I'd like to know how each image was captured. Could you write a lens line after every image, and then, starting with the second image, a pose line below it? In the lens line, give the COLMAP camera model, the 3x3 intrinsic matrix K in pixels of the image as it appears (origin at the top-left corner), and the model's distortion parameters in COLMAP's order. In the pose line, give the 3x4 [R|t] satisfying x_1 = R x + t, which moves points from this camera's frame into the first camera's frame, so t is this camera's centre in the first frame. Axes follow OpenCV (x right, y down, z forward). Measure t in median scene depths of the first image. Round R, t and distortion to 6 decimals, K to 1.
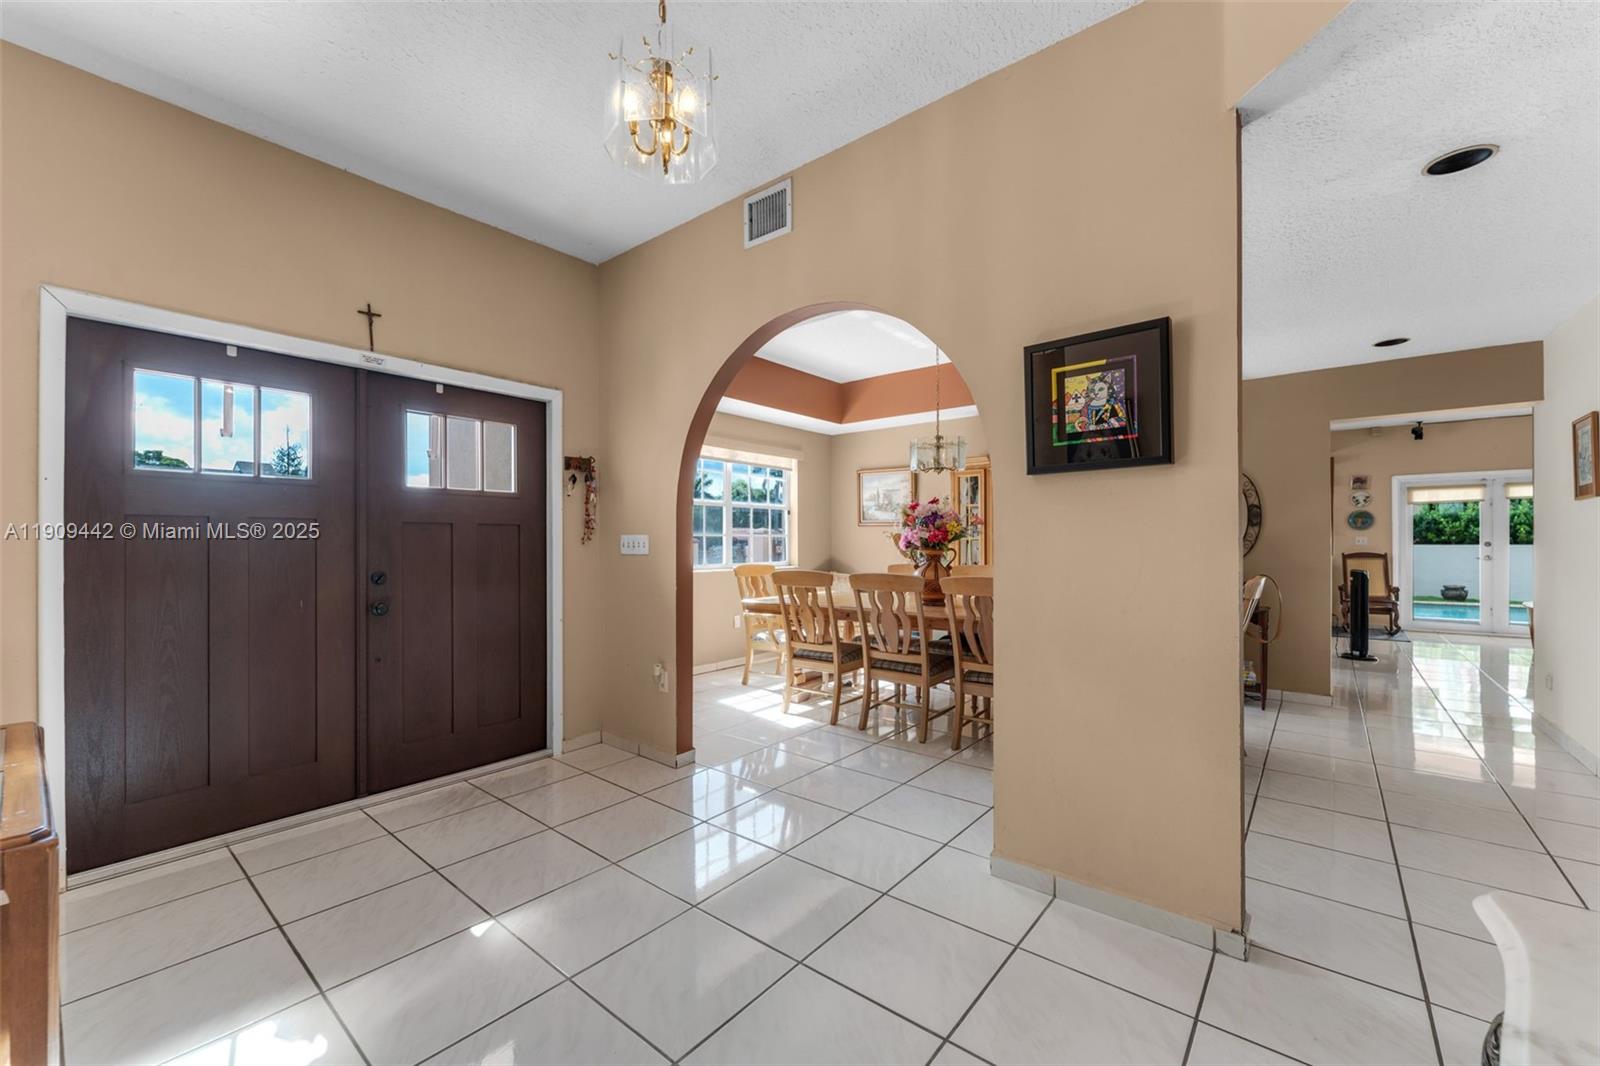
lens RADIAL K [[641.3, 0, 794.8], [0, 641.3, 539.9], [0, 0, 1]] dist [-0.000445, -0.000114]
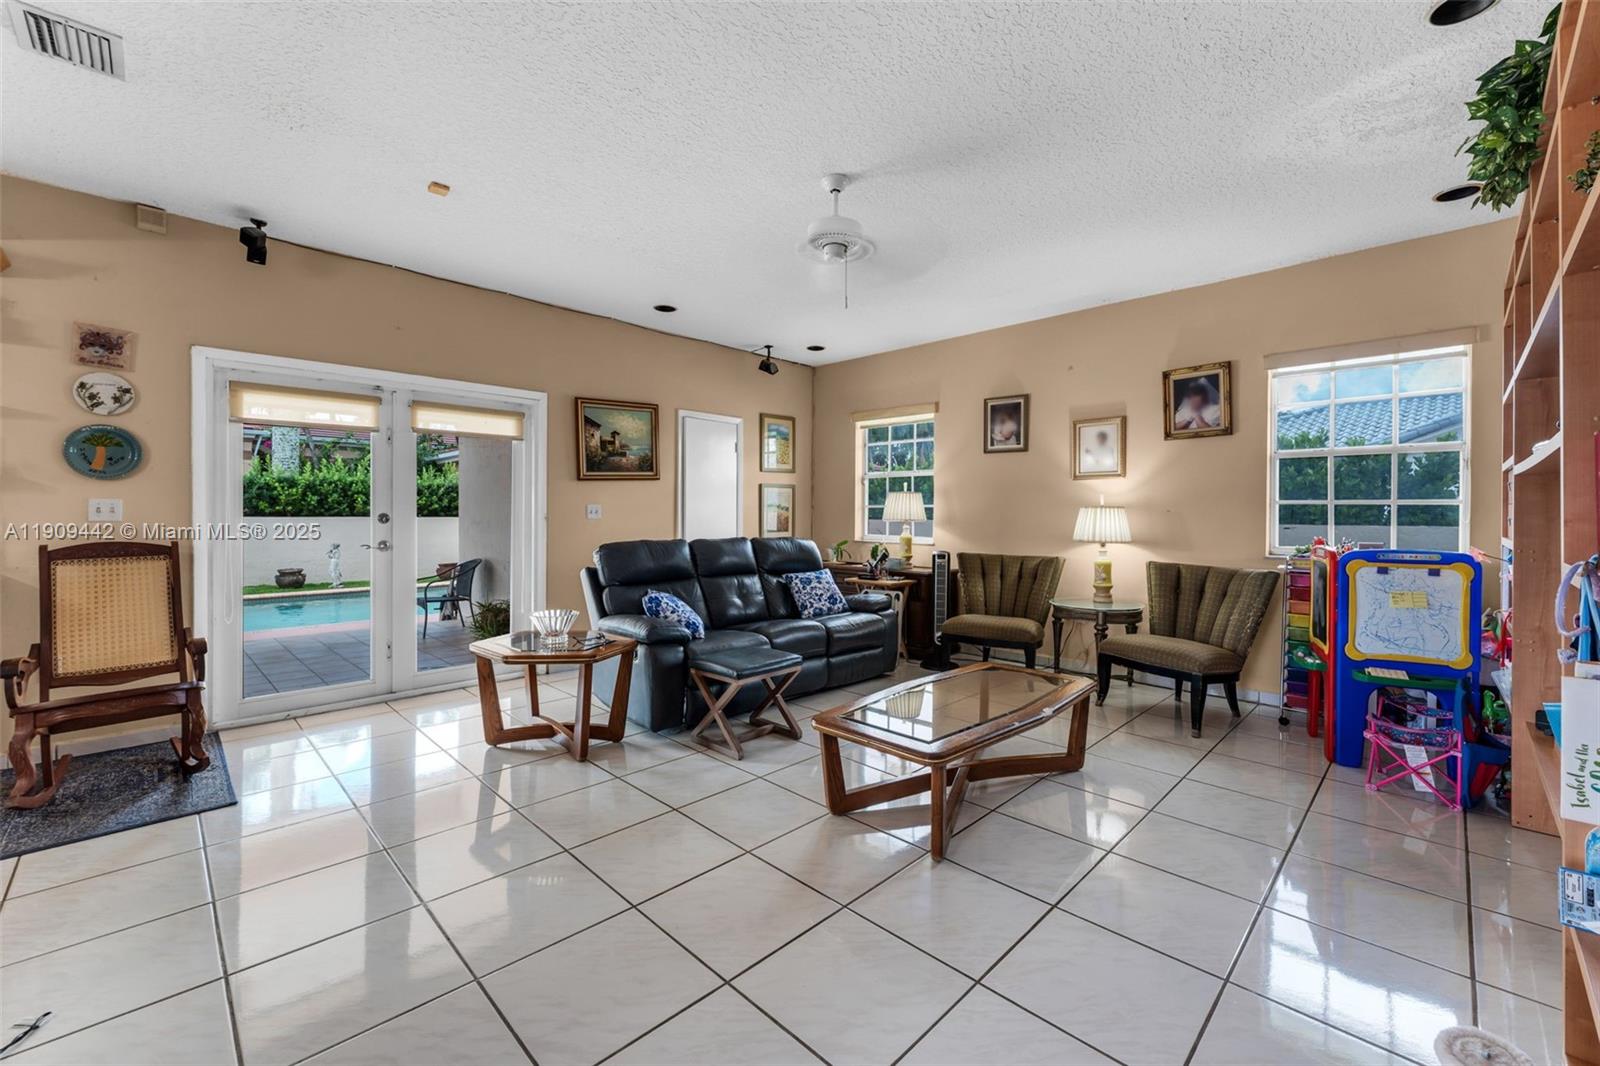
lens RADIAL K [[647.2, 0, 800.1], [0, 647.2, 521.2], [0, 0, 1]] dist [-0.000686, 0.000089]
pose [[0.089278, -0.009291, 0.995963, 0.556866], [-0.005873, 0.999934, 0.009854, 0.002358], [-0.995989, -0.006729, 0.089218, 0.579773]]
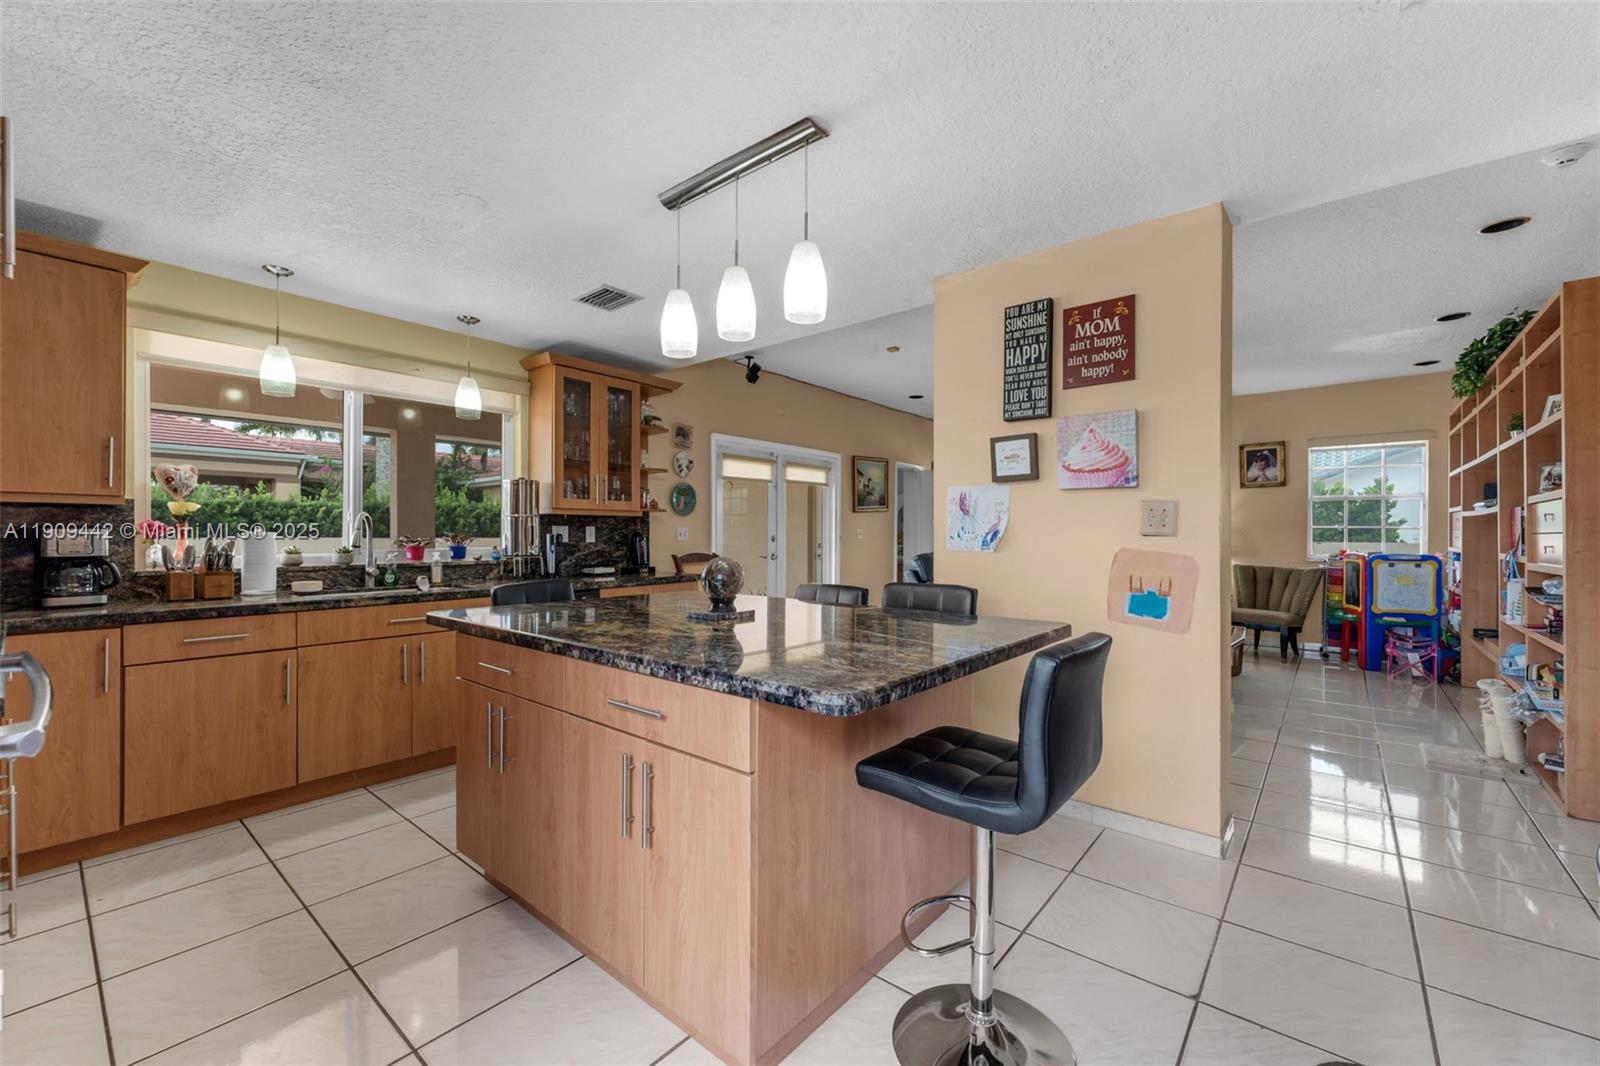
lens RADIAL K [[641.3, 0, 794.8], [0, 641.3, 539.9], [0, 0, 1]] dist [-0.000445, -0.000114]
pose [[0.002992, -0.007077, 0.999970, 0.283673], [-0.003849, 0.999967, 0.007089, 0.002837], [-0.999988, -0.003870, 0.002964, 0.897615]]
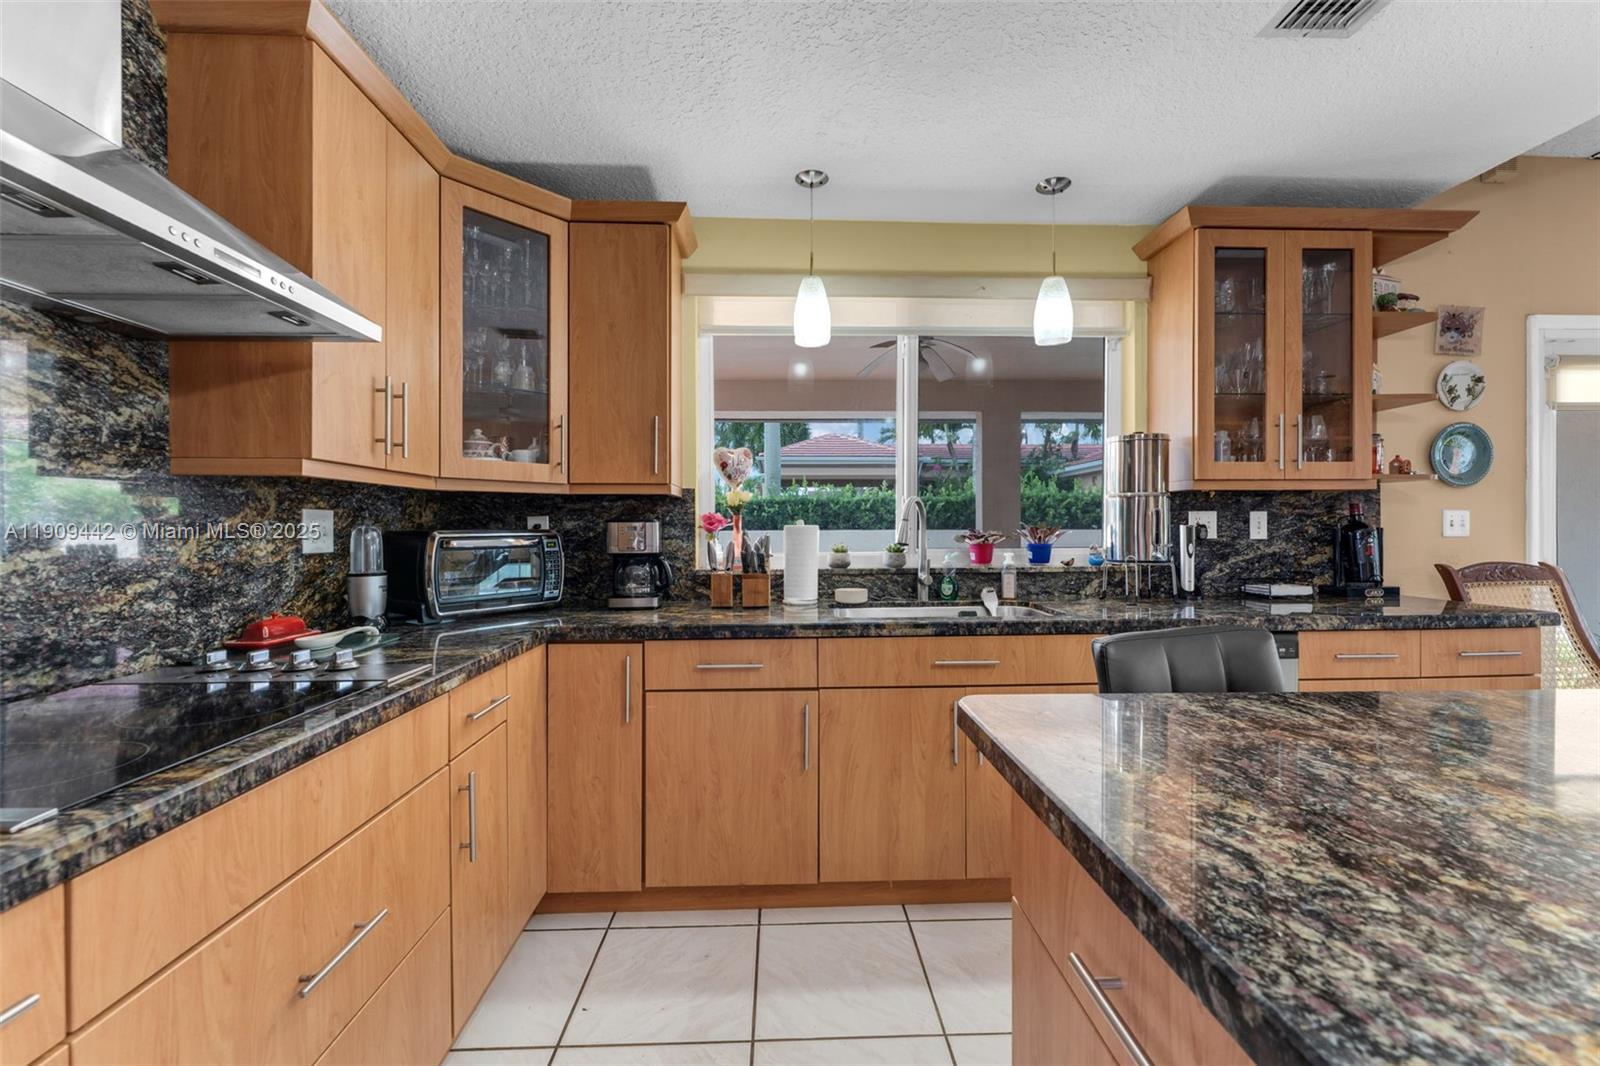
lens RADIAL K [[664.8, 0, 793.6], [0, 664.8, 529.4], [0, 0, 1]] dist [-0.002404, -0.000394]
pose [[0.754082, -0.004680, 0.656763, 0.438254], [0.001862, 0.999986, 0.004988, 0.002836], [-0.656777, -0.002539, 0.754080, 0.974474]]
